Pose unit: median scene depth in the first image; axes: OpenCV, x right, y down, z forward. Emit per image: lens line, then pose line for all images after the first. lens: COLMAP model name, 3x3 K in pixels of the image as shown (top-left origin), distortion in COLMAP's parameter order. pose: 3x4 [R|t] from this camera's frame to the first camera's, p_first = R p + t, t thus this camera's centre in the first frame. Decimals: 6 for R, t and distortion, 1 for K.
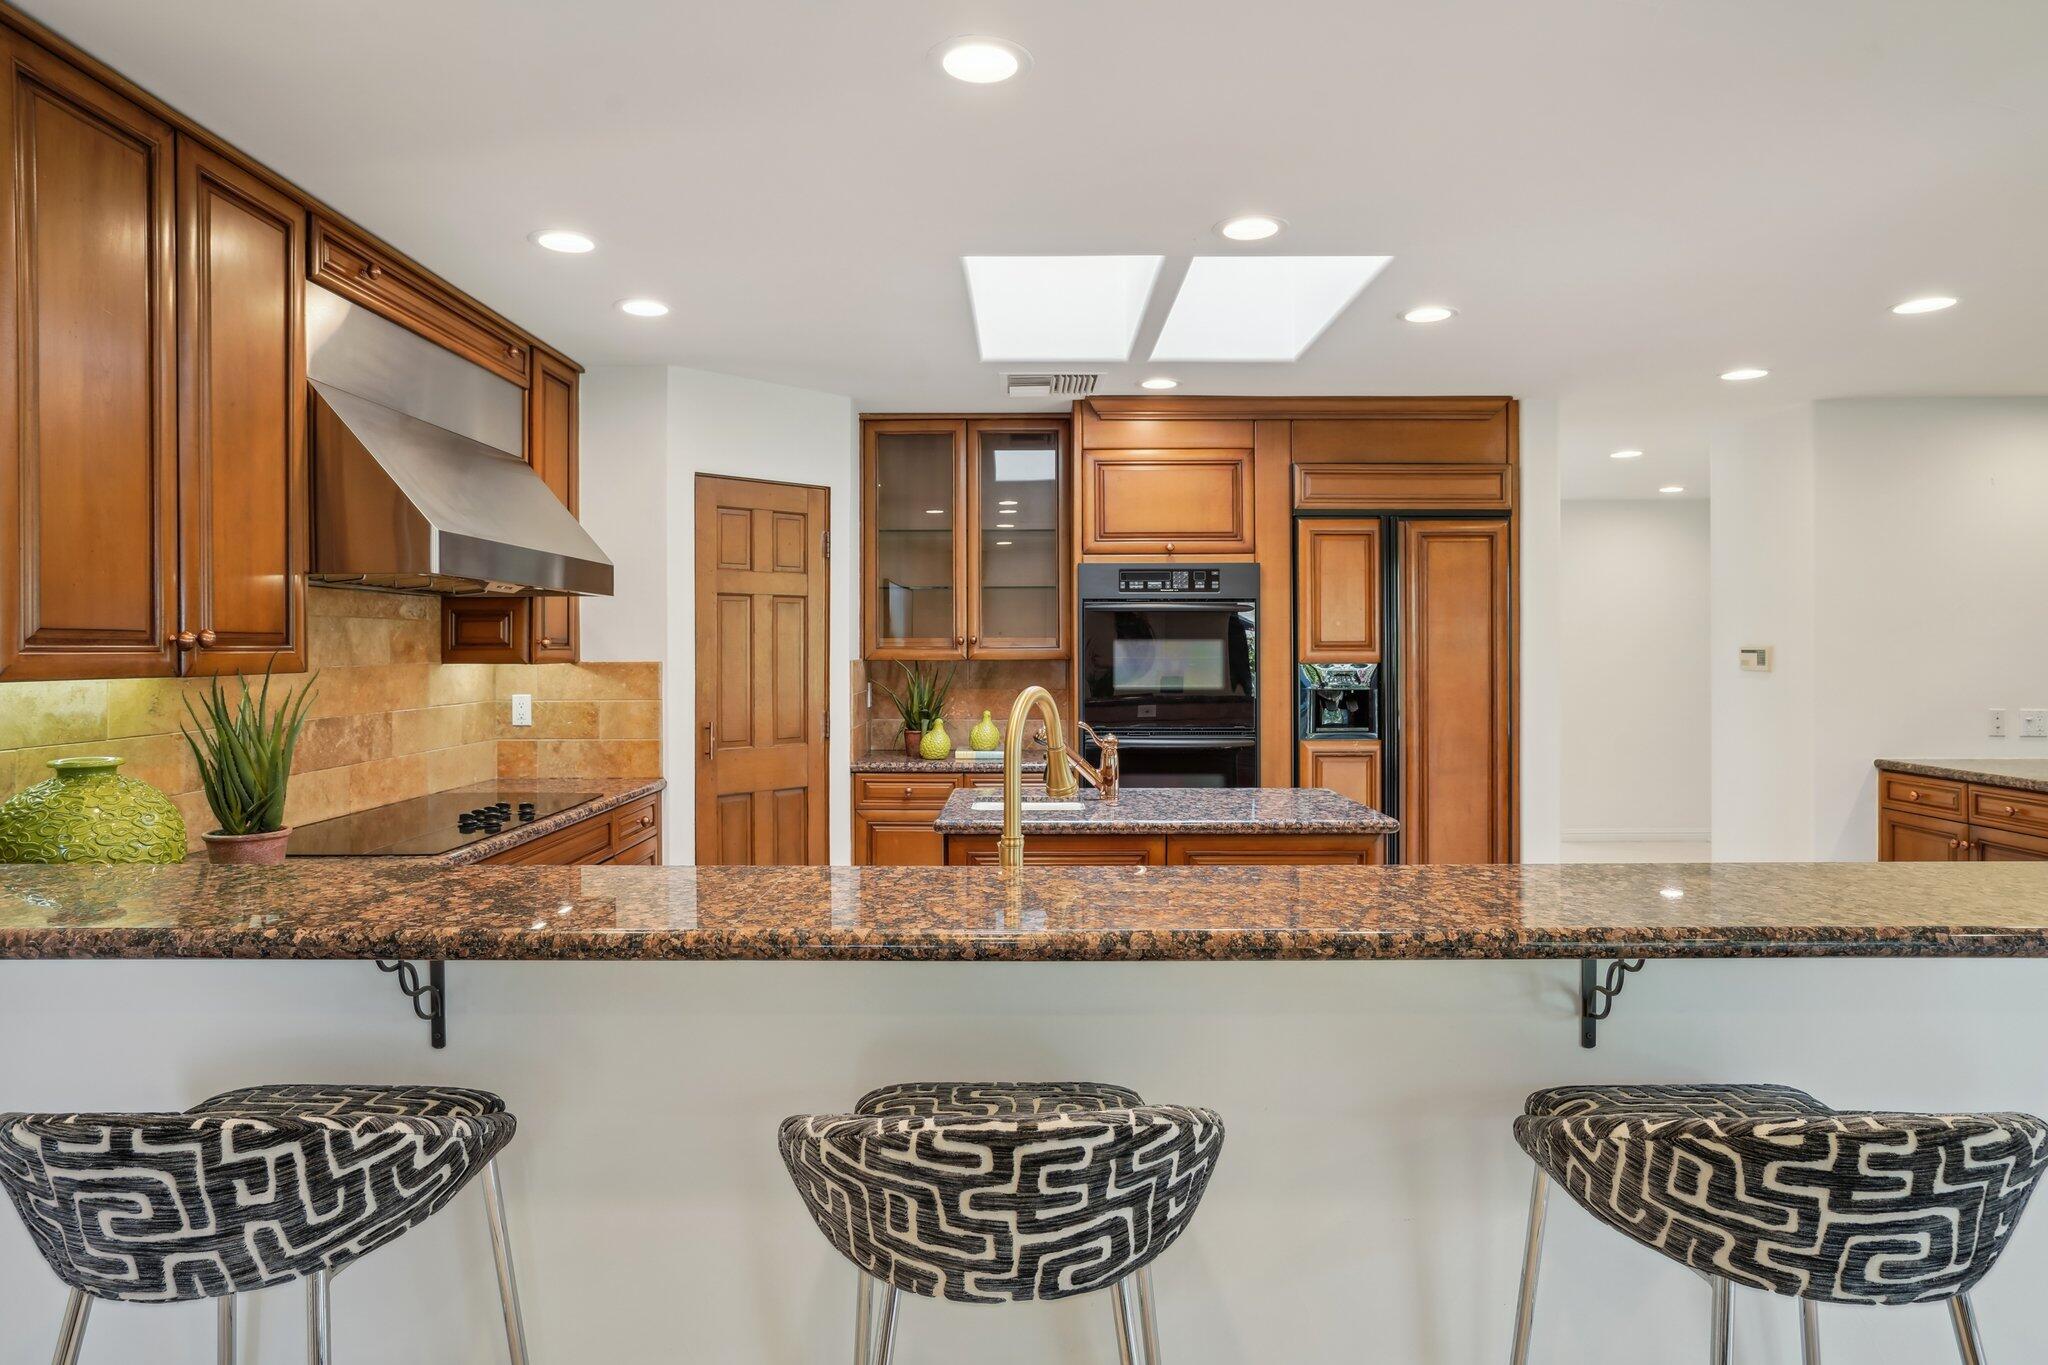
lens RADIAL K [[1189.6, 0, 1002.2], [0, 1189.6, 648.2], [0, 0, 1]] dist [-0.045758, 0.040902]
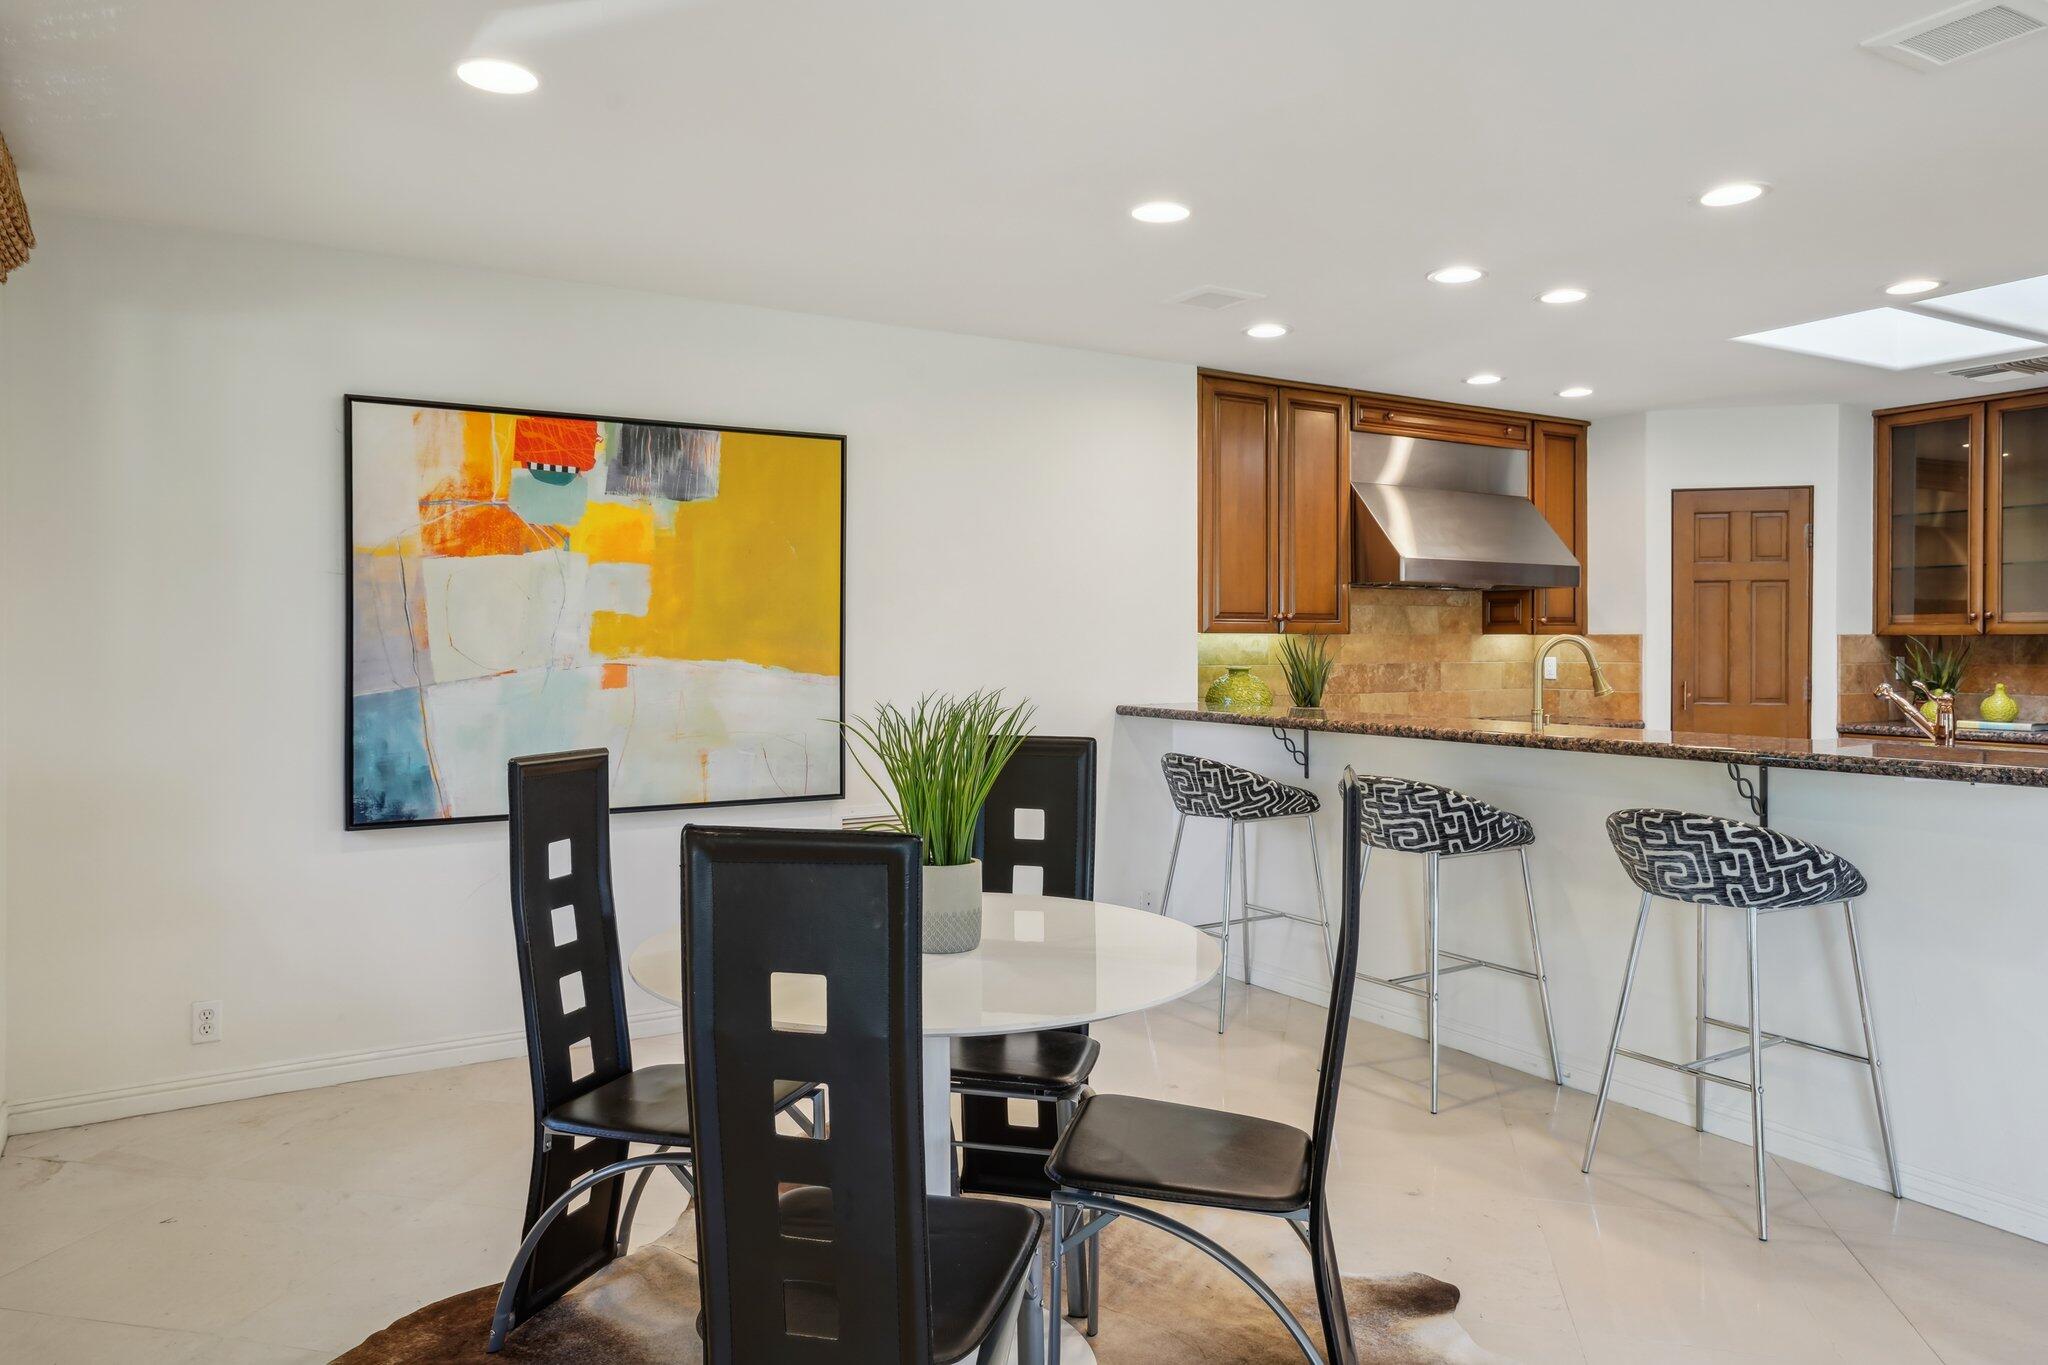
lens RADIAL K [[1319.6, 0, 1029.2], [0, 1319.6, 656.1], [0, 0, 1]] dist [-0.031622, 0.051356]
pose [[0.528569, 0.011271, -0.848816, 0.609021], [-0.001639, 0.999924, 0.012256, 0.019387], [0.848889, -0.005087, 0.528547, -0.374099]]
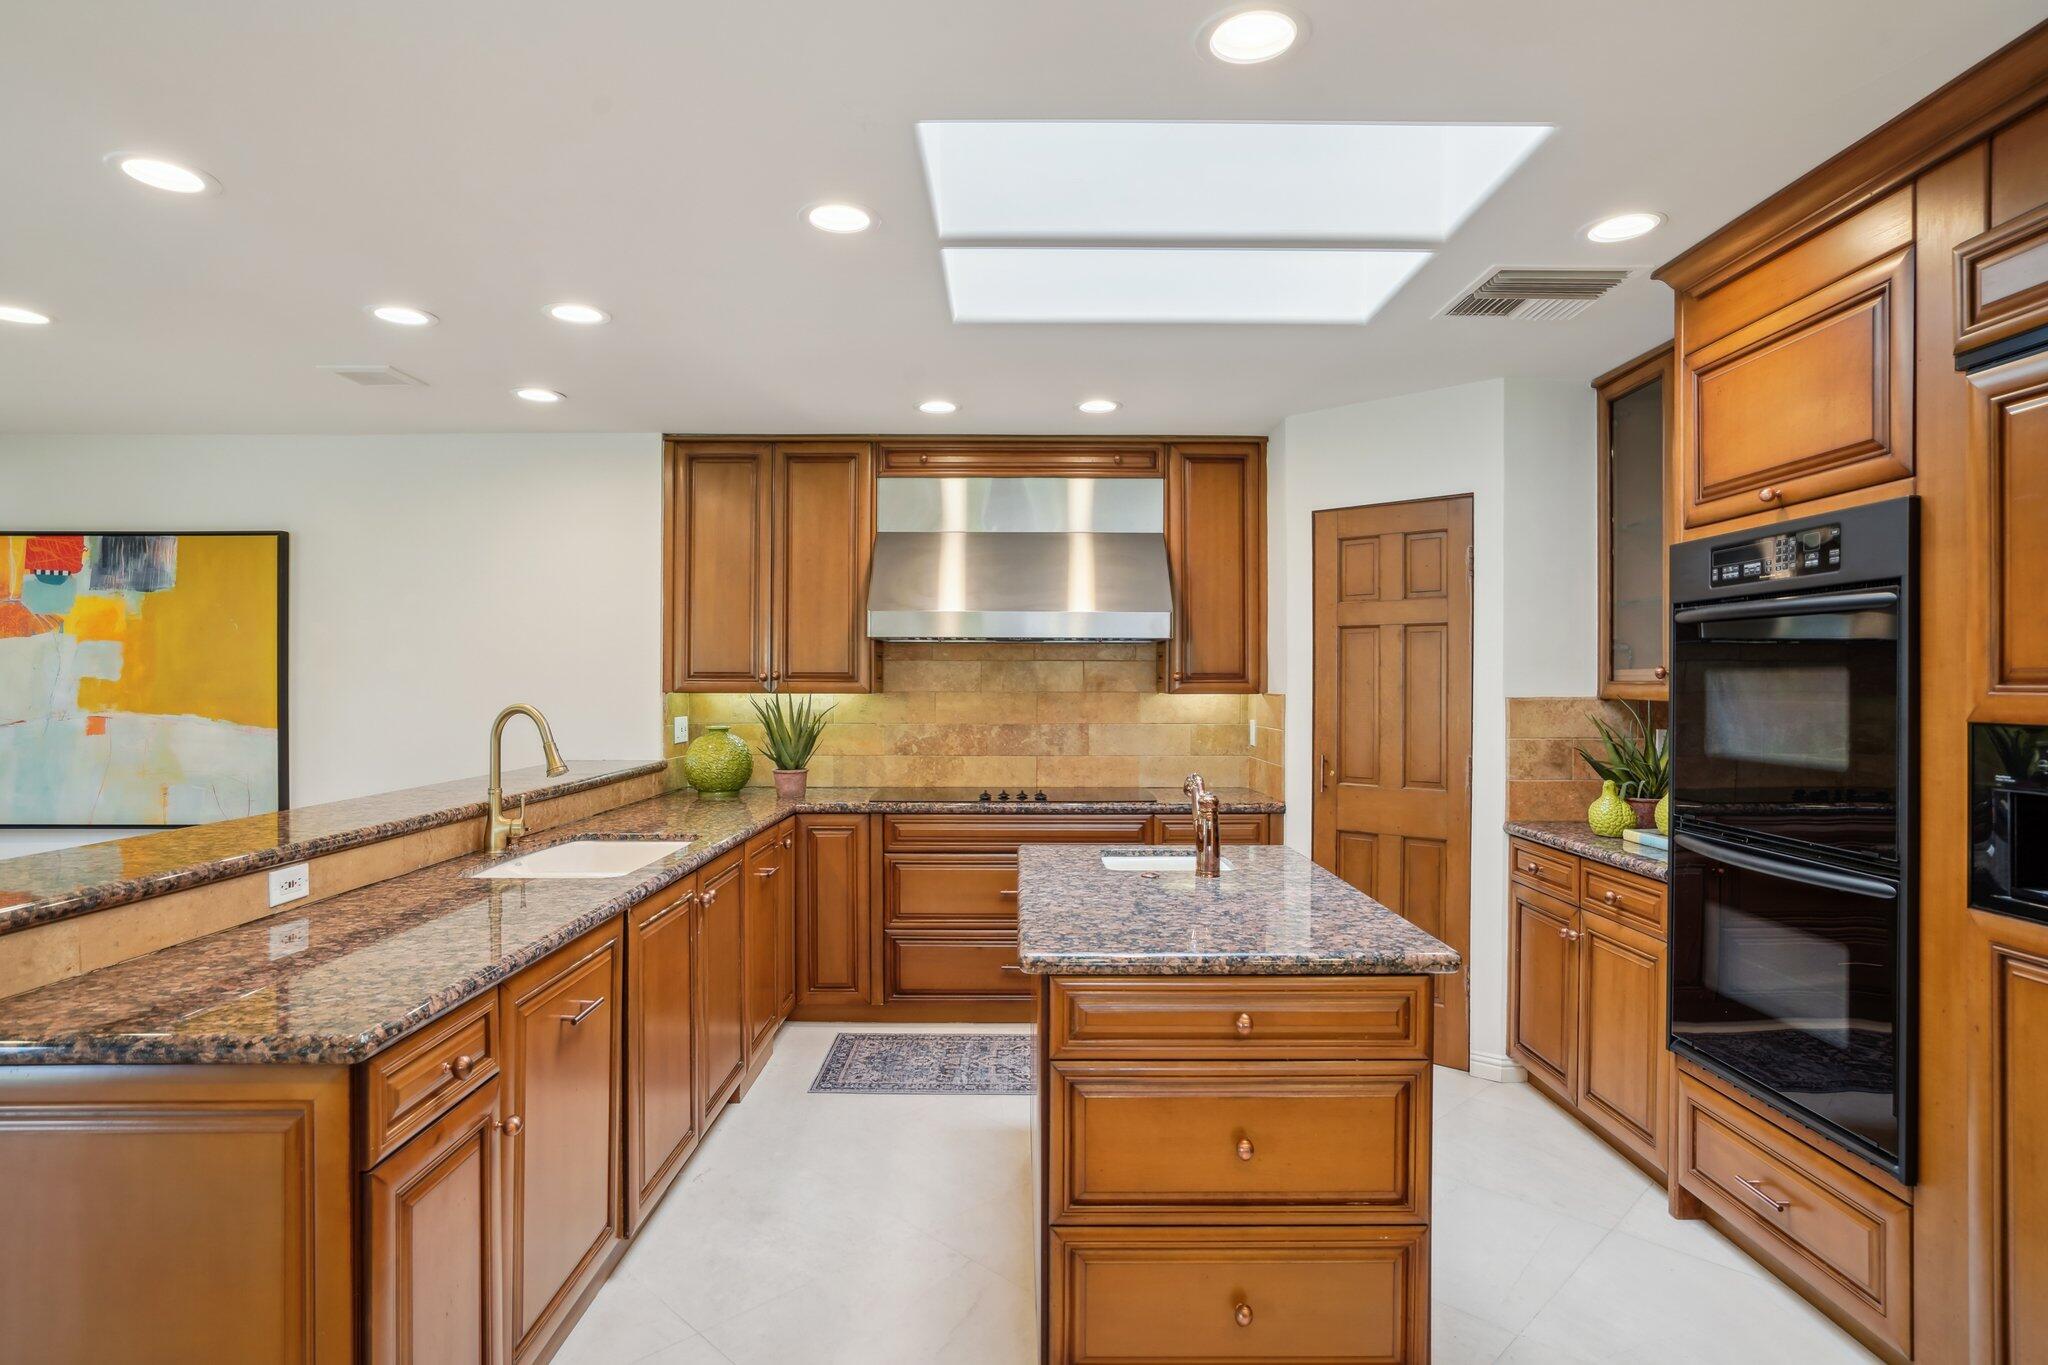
lens RADIAL K [[1091.8, 0, 1021.5], [0, 1091.8, 676.4], [0, 0, 1]] dist [-0.056010, 0.037737]
pose [[0.024129, -0.002010, -0.999707, 0.693973], [-0.002900, 0.999994, -0.002080, -0.002109], [0.999705, 0.002950, 0.024123, 0.740570]]
